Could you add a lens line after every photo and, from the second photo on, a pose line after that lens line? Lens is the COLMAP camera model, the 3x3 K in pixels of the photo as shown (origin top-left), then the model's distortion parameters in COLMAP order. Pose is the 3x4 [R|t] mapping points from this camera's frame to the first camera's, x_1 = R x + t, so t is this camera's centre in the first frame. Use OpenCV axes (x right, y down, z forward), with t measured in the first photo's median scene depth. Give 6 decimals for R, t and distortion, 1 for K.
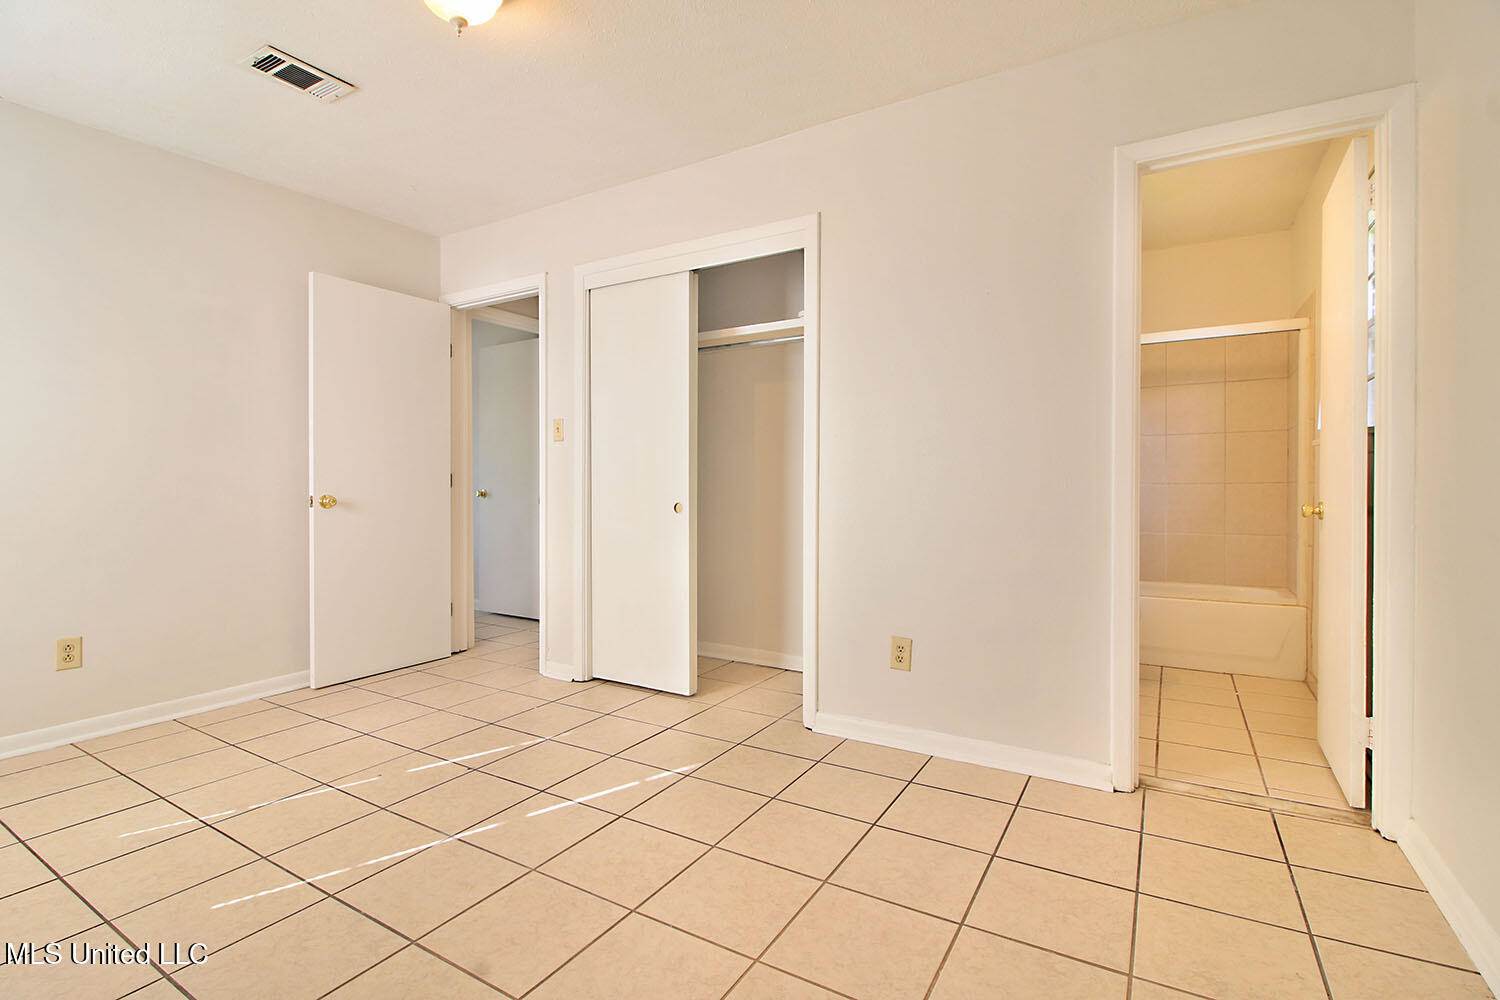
lens RADIAL K [[696.2, 0, 750.0], [0, 696.2, 500.0], [0, 0, 1]] dist [-0.001809, -0.001061]
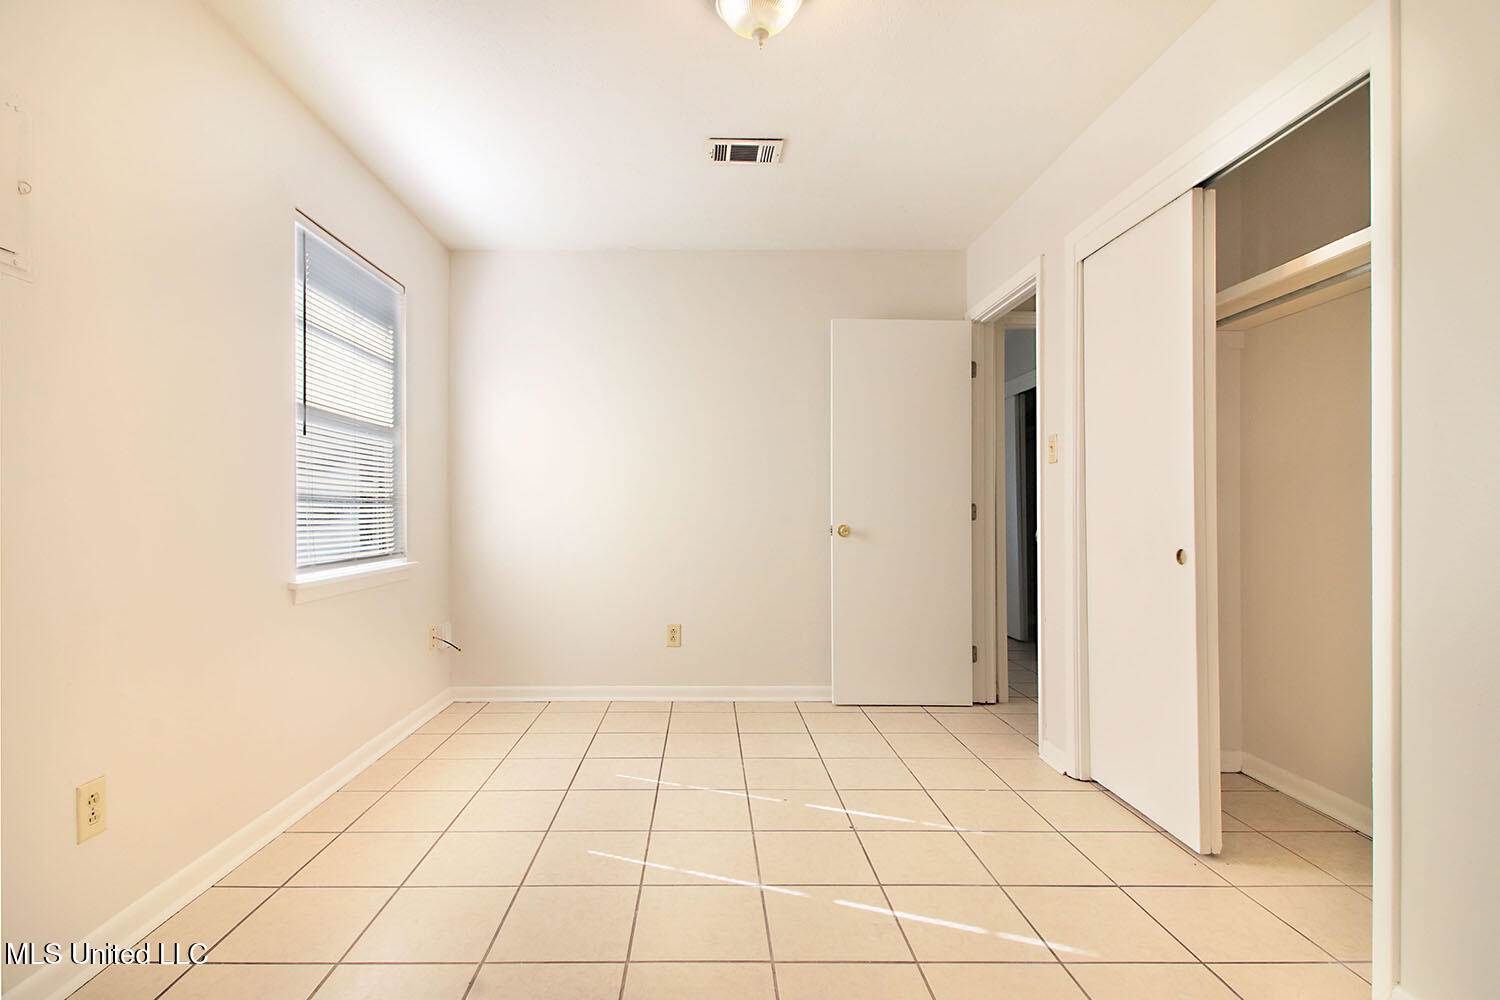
lens RADIAL K [[733.5, 0, 746.6], [0, 733.5, 510.4], [0, 0, 1]] dist [0.041751, -0.000554]
pose [[0.529536, 0.002630, -0.848283, 0.280859], [-0.029651, 0.999441, -0.015411, -0.007421], [0.847769, 0.033313, 0.529318, 0.287791]]
